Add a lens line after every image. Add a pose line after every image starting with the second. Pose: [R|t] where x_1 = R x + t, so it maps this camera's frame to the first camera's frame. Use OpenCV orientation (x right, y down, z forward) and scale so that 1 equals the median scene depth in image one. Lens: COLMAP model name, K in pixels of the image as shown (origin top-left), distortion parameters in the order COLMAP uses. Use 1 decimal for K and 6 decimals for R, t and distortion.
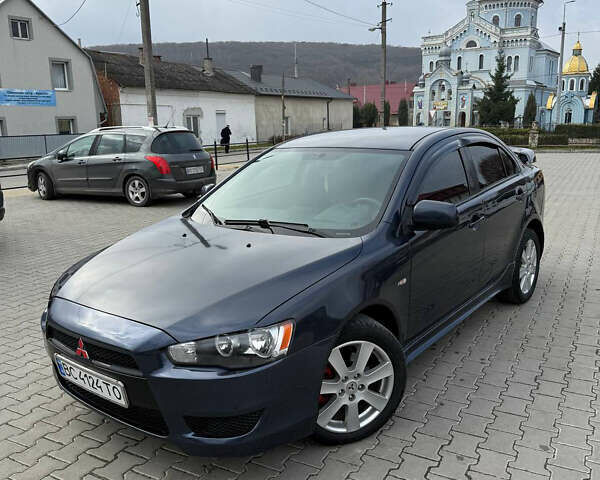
lens RADIAL K [[564.9, 0, 302.2], [0, 564.9, 242.3], [0, 0, 1]] dist [0.000215, 0.000000]
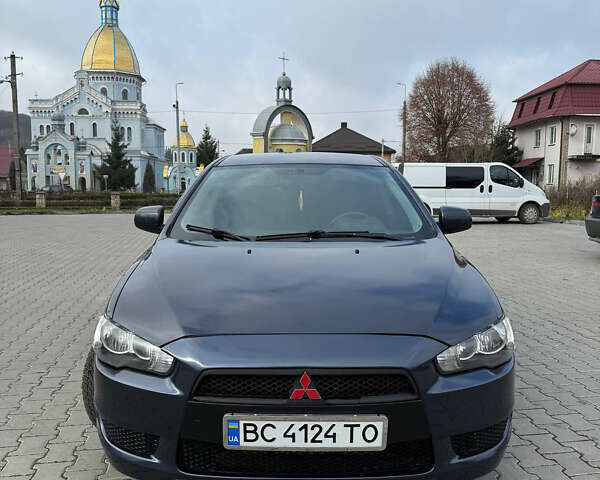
lens RADIAL K [[564.9, 0, 301.3], [0, 564.9, 242.9], [0, 0, 1]] dist [0.000215, 0.000000]
pose [[0.793850, -0.034418, 0.607139, -0.187478], [0.104171, 0.991336, -0.080009, 0.013253], [-0.599125, 0.126761, 0.790557, 0.090344]]
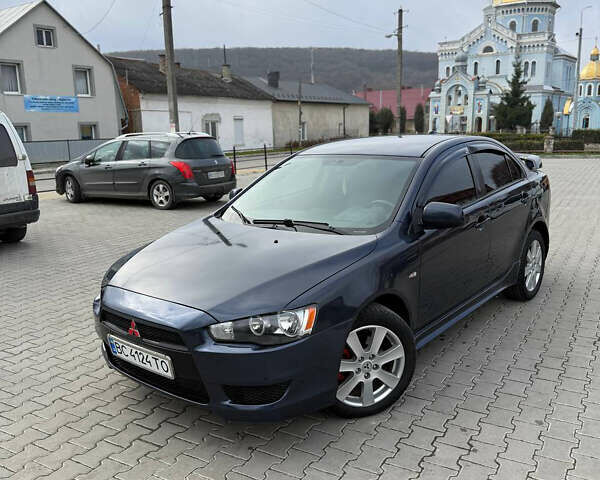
lens RADIAL K [[564.9, 0, 305.7], [0, 564.9, 238.9], [0, 0, 1]] dist [0.000215, 0.000000]
pose [[0.999756, 0.004474, -0.021627, -0.003098], [-0.004783, 0.999887, -0.014265, 0.004403], [0.021561, 0.014365, 0.999664, -0.034194]]
